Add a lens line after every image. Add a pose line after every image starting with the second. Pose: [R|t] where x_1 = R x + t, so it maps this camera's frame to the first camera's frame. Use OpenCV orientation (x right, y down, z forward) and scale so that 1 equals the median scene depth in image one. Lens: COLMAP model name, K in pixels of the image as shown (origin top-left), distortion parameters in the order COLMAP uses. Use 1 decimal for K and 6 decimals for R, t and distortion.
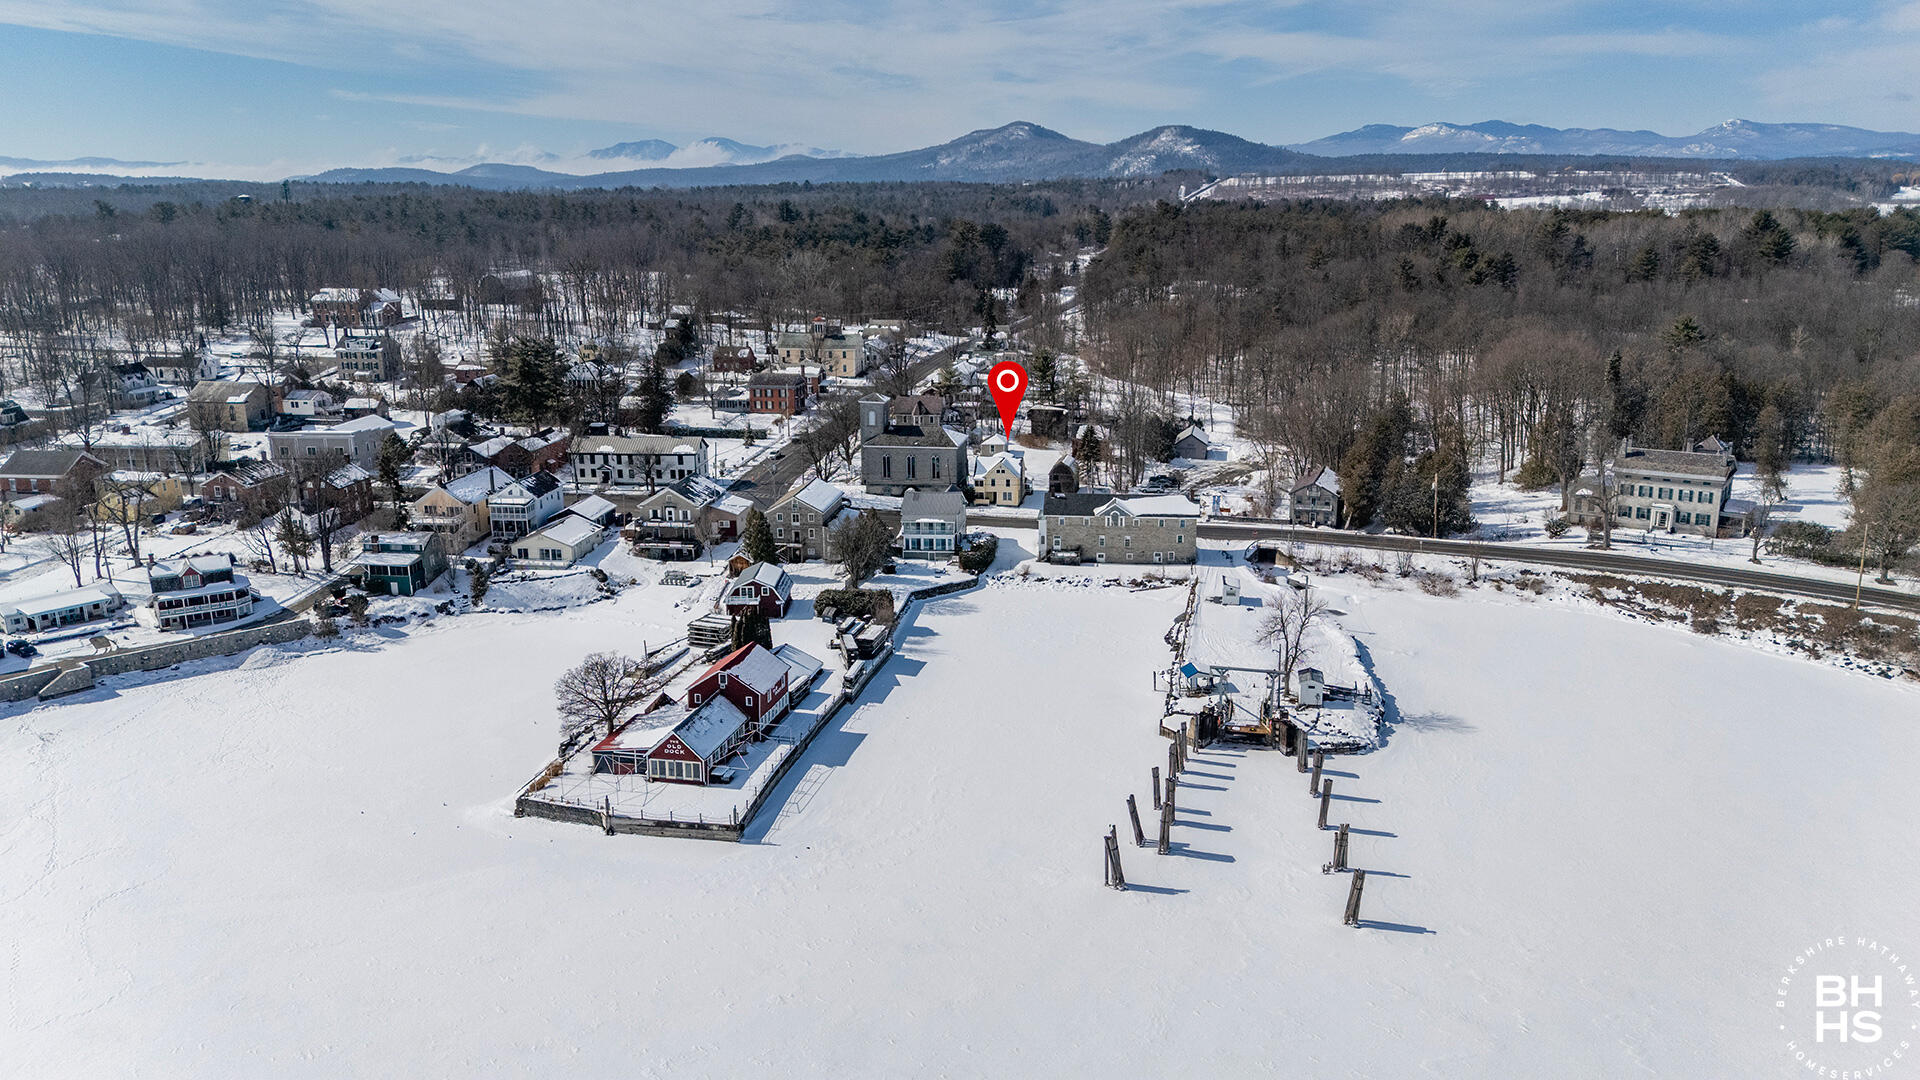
lens RADIAL K [[1413.7, 0, 961.7], [0, 1413.7, 543.4], [0, 0, 1]] dist [0.074709, -0.051858]
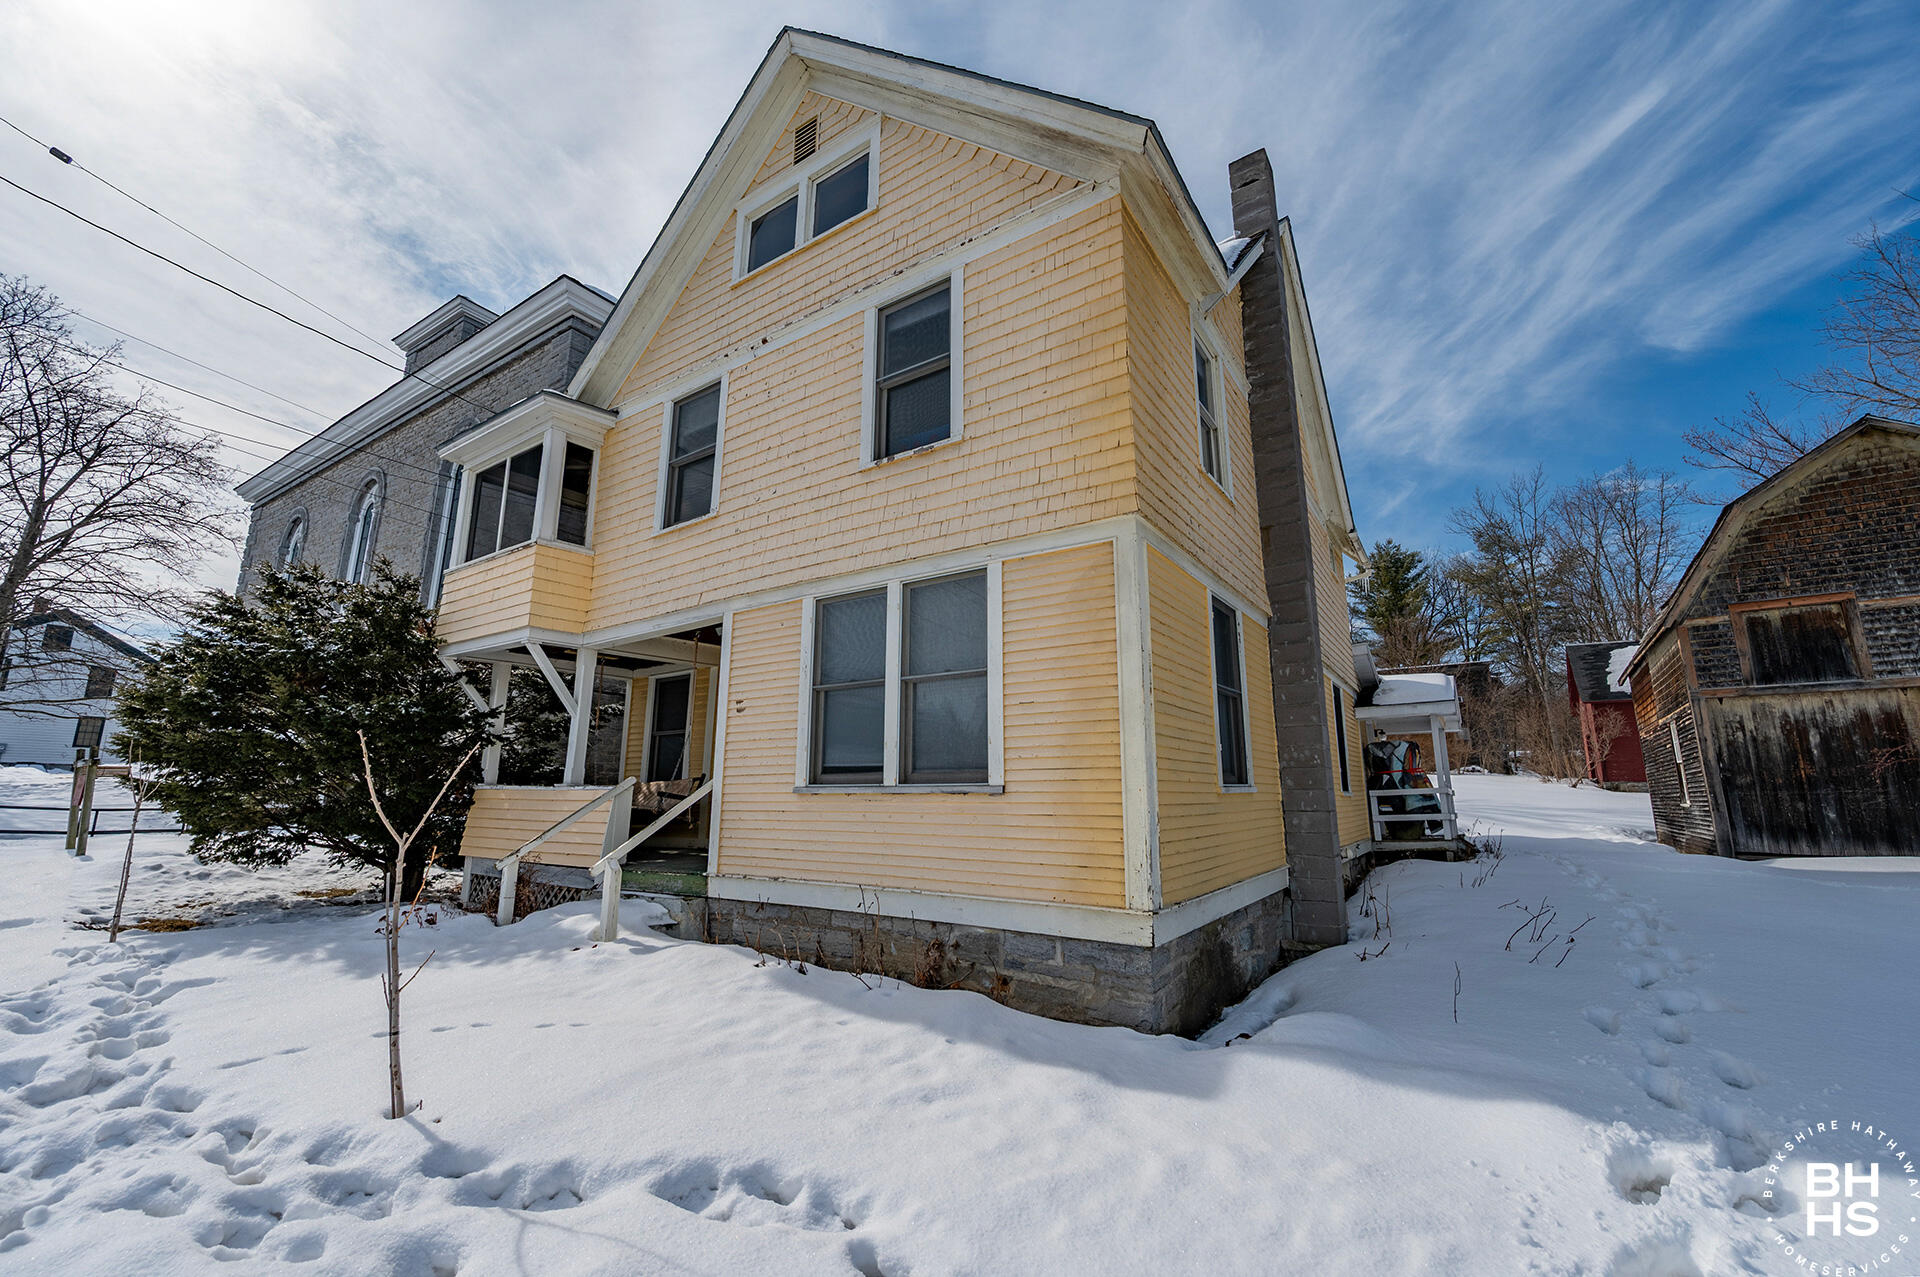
lens RADIAL K [[768.2, 0, 974.2], [0, 768.2, 642.8], [0, 0, 1]] dist [-0.003563, 0.000896]
pose [[0.917381, -0.073071, -0.391245, 0.046014], [-0.105717, 0.902958, -0.416522, -0.027197], [0.383714, 0.423471, 0.820632, 1.047225]]
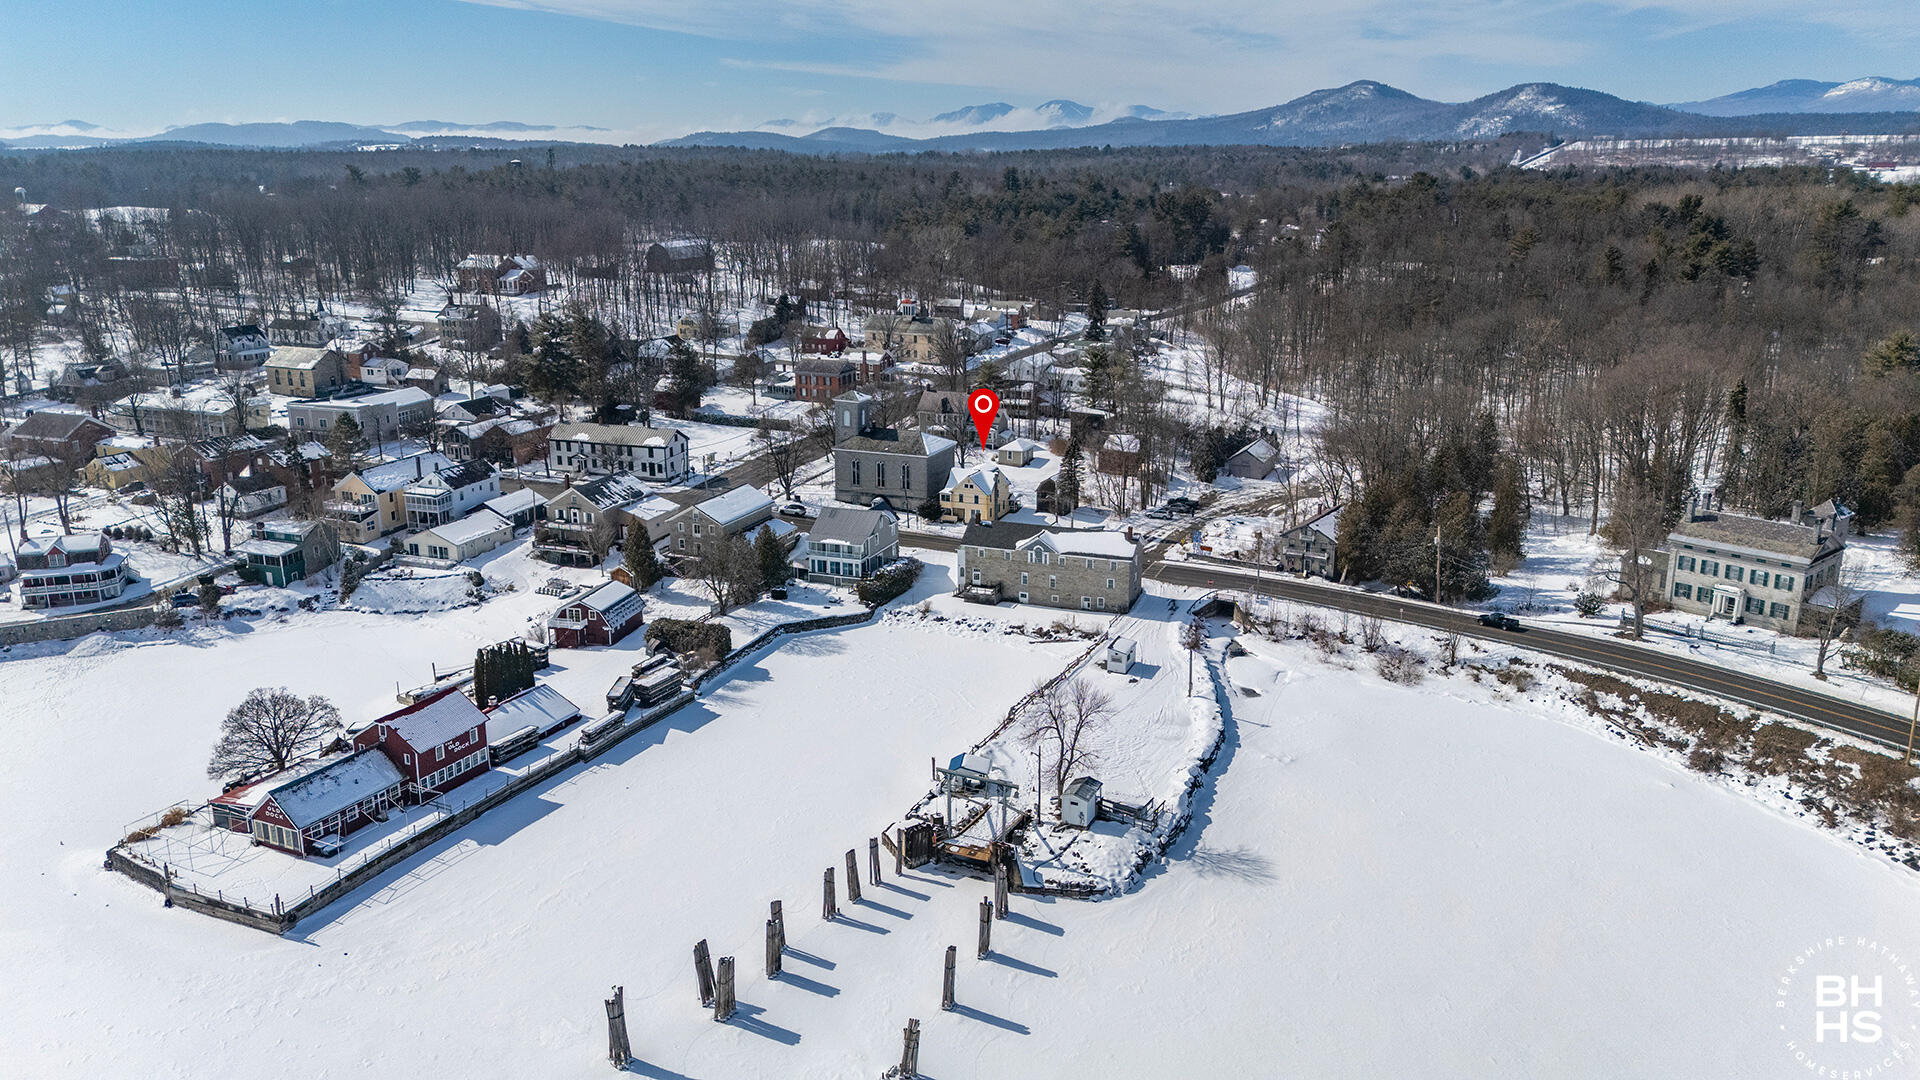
lens RADIAL K [[1413.7, 0, 959.0], [0, 1413.7, 533.3], [0, 0, 1]] dist [0.074709, -0.051858]
pose [[0.972394, 0.066962, -0.223533, 0.237335], [-0.062924, 0.997701, 0.025147, -0.045933], [0.224703, -0.010387, 0.974372, 0.135723]]
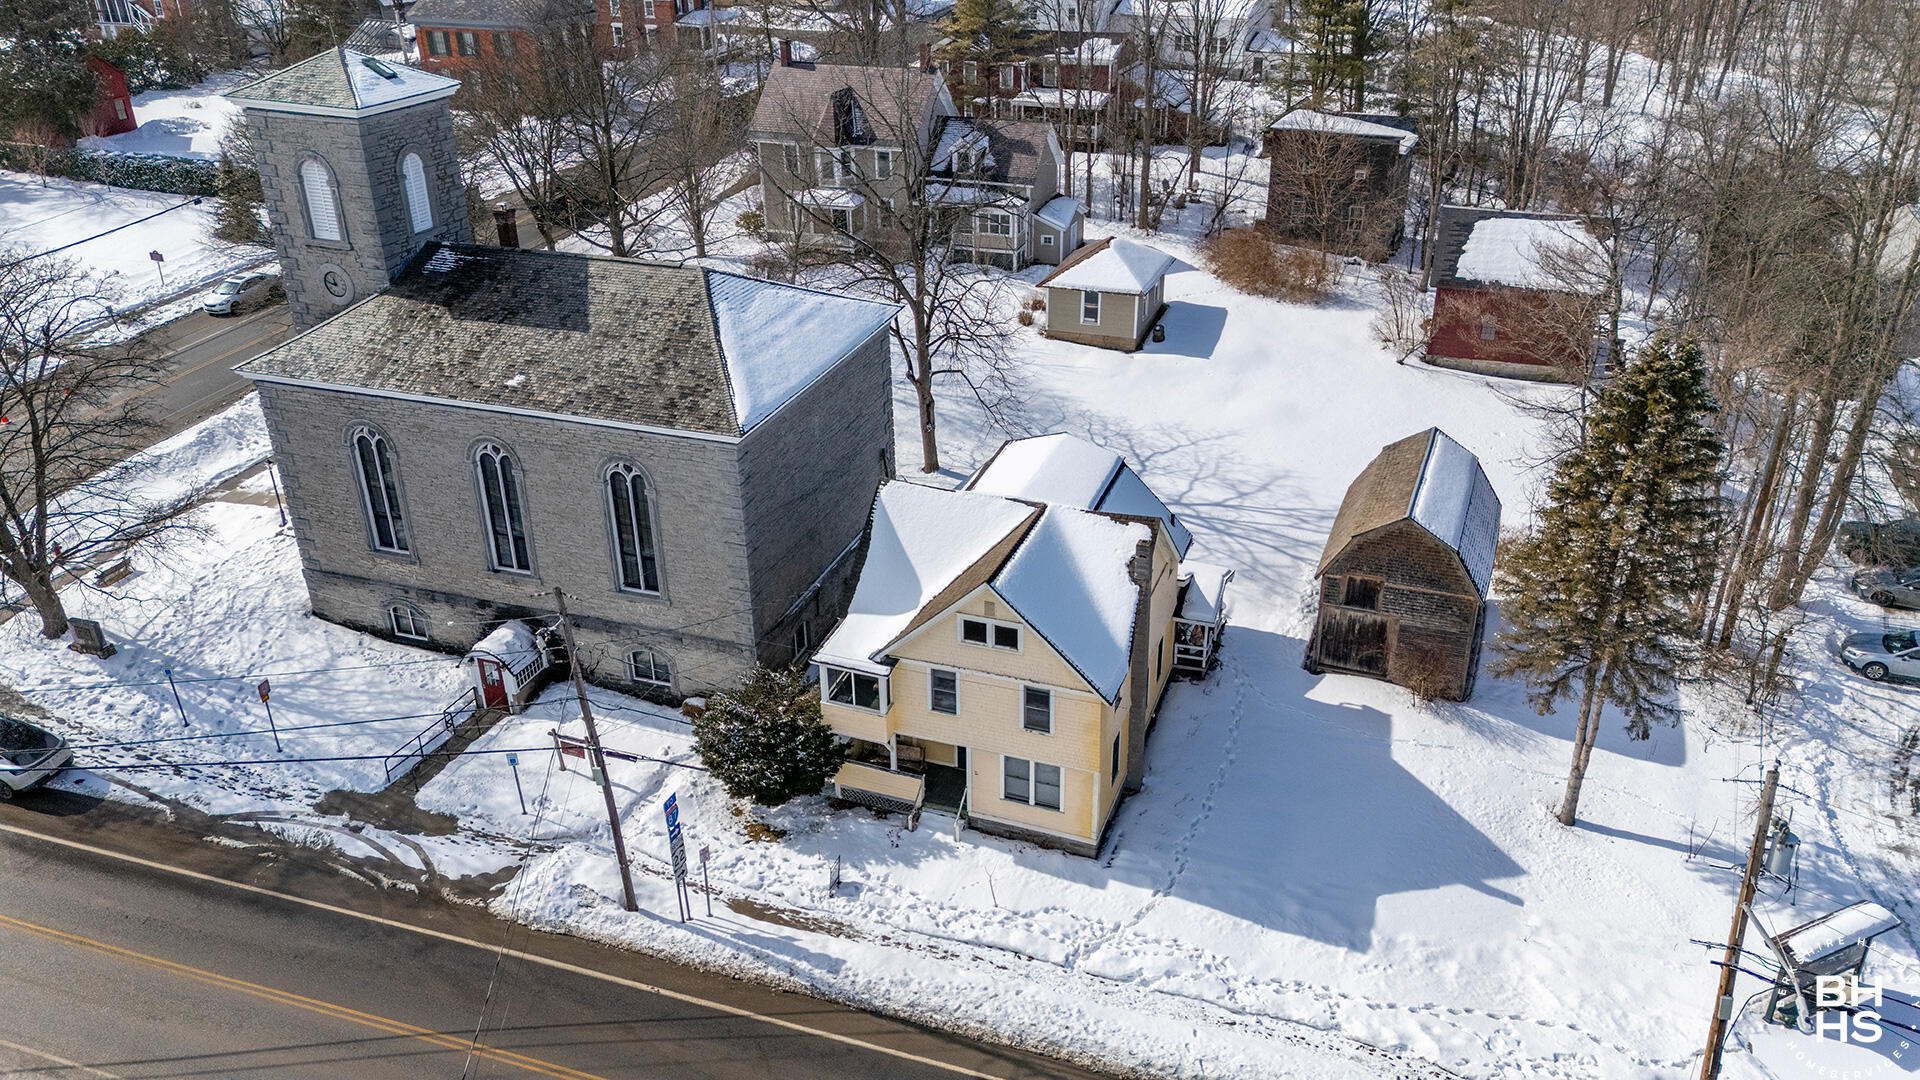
lens RADIAL K [[1413.7, 0, 956.0], [0, 1413.7, 524.6], [0, 0, 1]] dist [0.074709, -0.051858]
pose [[0.983992, 0.073412, -0.162389, 0.050265], [-0.037042, 0.975563, 0.216573, -0.099520], [0.174320, -0.207091, 0.962666, 0.913698]]
